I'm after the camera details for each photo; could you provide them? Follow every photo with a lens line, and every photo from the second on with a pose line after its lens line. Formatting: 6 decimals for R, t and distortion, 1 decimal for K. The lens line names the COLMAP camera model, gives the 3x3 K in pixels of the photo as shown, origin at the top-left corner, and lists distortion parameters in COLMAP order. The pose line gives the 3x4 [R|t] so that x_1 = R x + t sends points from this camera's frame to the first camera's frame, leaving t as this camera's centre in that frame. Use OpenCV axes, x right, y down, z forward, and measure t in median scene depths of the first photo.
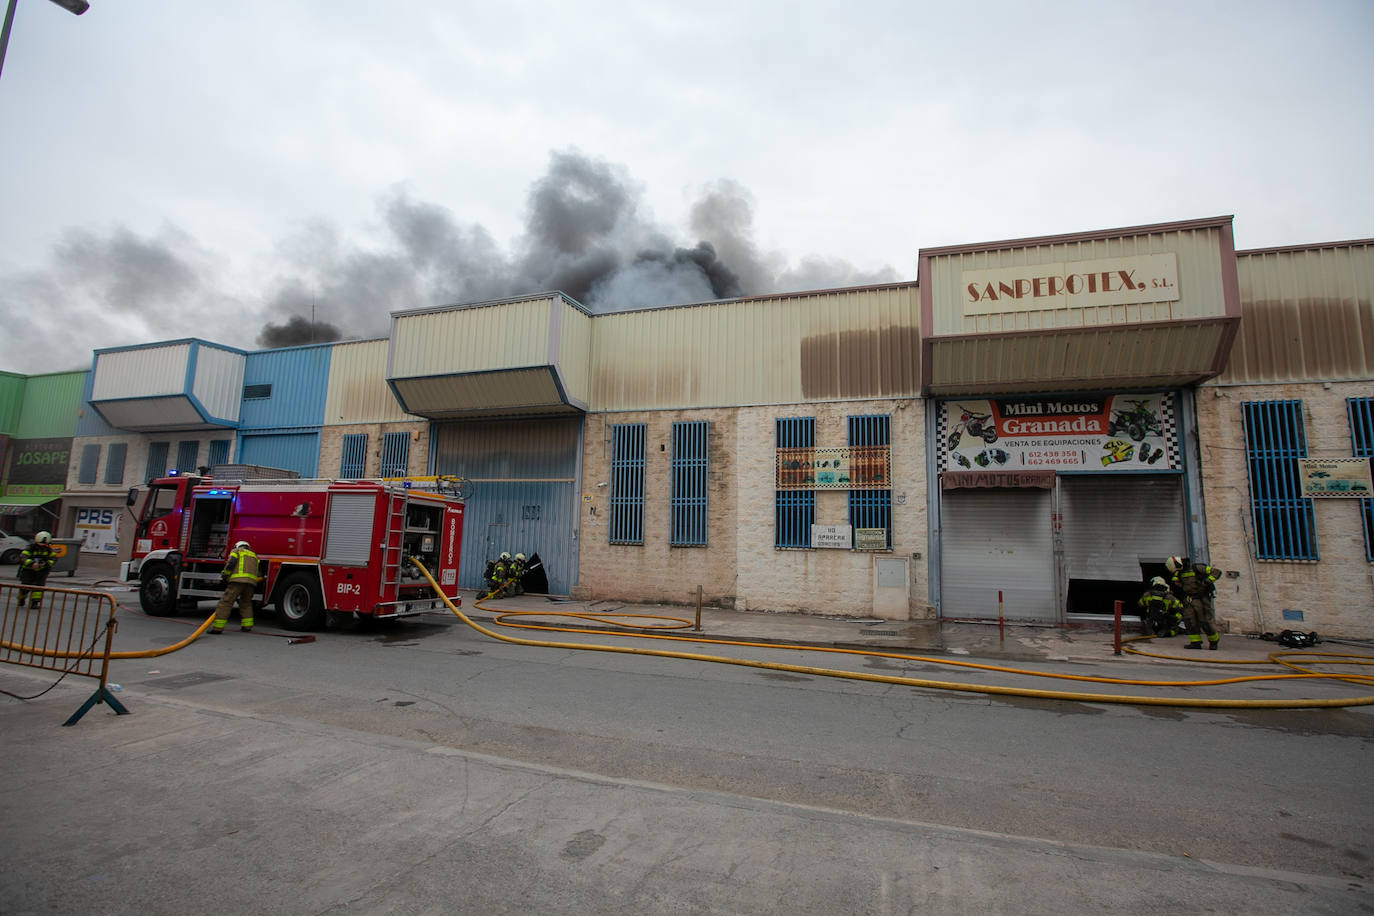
lens RADIAL K [[638.1, 0, 679.3], [0, 638.1, 451.7], [0, 0, 1]] dist [-0.039182, 0.011008]
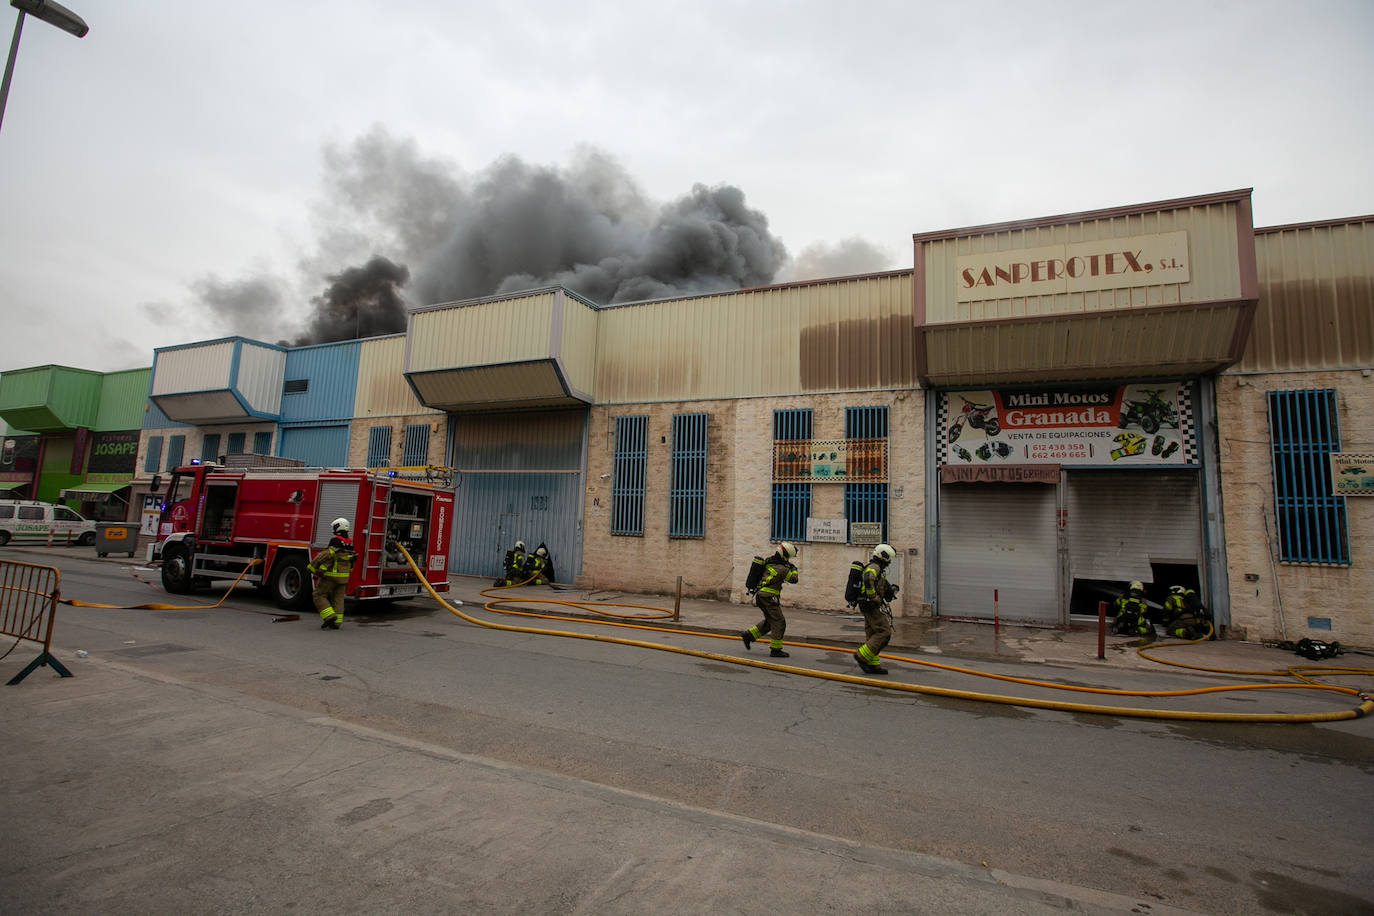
lens RADIAL K [[638.1, 0, 678.3], [0, 638.1, 451.8], [0, 0, 1]] dist [-0.039182, 0.011008]
pose [[0.995902, 0.004315, -0.090338, 0.113275], [-0.003399, 0.999941, 0.010296, 0.003095], [0.090377, -0.009947, 0.995858, 0.002749]]
